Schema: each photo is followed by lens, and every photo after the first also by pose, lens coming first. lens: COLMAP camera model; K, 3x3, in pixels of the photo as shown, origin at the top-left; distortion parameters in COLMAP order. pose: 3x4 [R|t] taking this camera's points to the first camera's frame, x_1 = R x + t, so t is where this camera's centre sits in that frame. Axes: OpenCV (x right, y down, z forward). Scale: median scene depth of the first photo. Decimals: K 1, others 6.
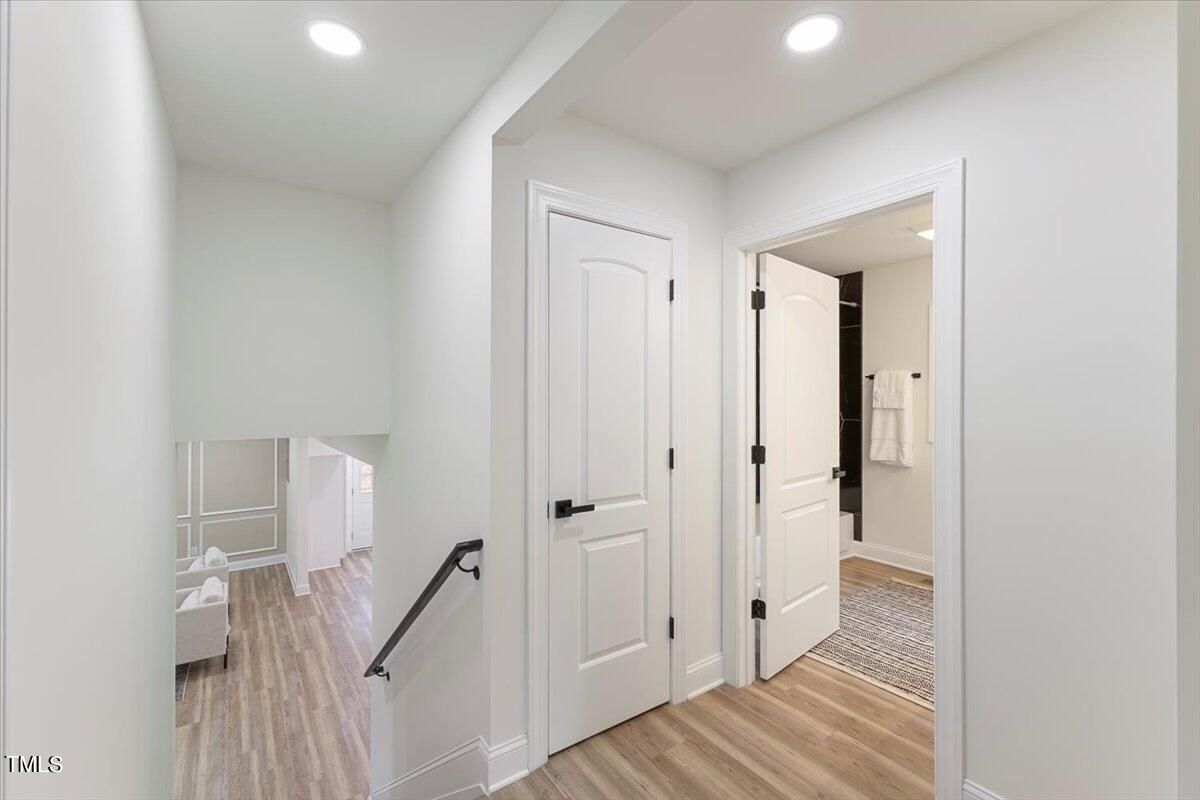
lens RADIAL K [[515.7, 0, 600.9], [0, 515.7, 398.3], [0, 0, 1]] dist [0.007935, -0.000272]
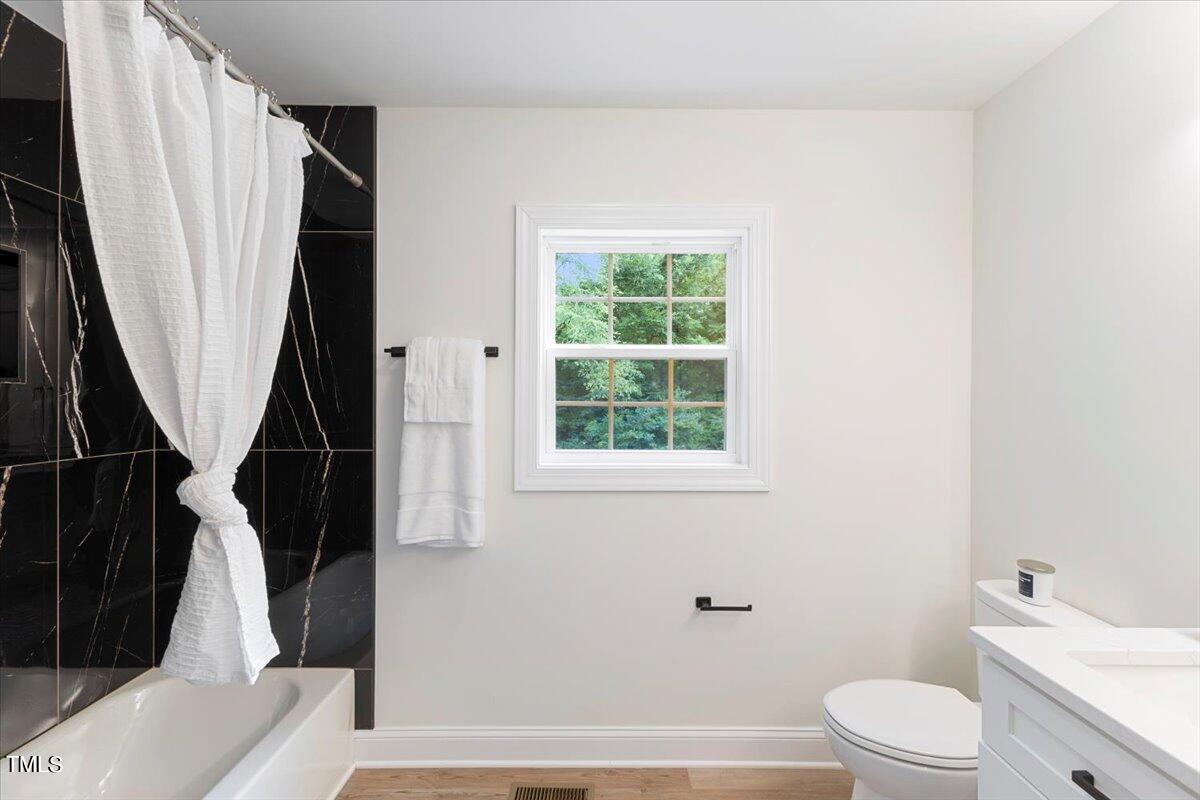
lens RADIAL K [[515.7, 0, 600.9], [0, 515.7, 398.3], [0, 0, 1]] dist [0.007935, -0.000272]
pose [[0.579749, 0.000174, 0.814795, 0.274203], [0.000717, 0.999999, -0.000724, -0.001053], [-0.814795, 0.001004, 0.579749, 0.623291]]
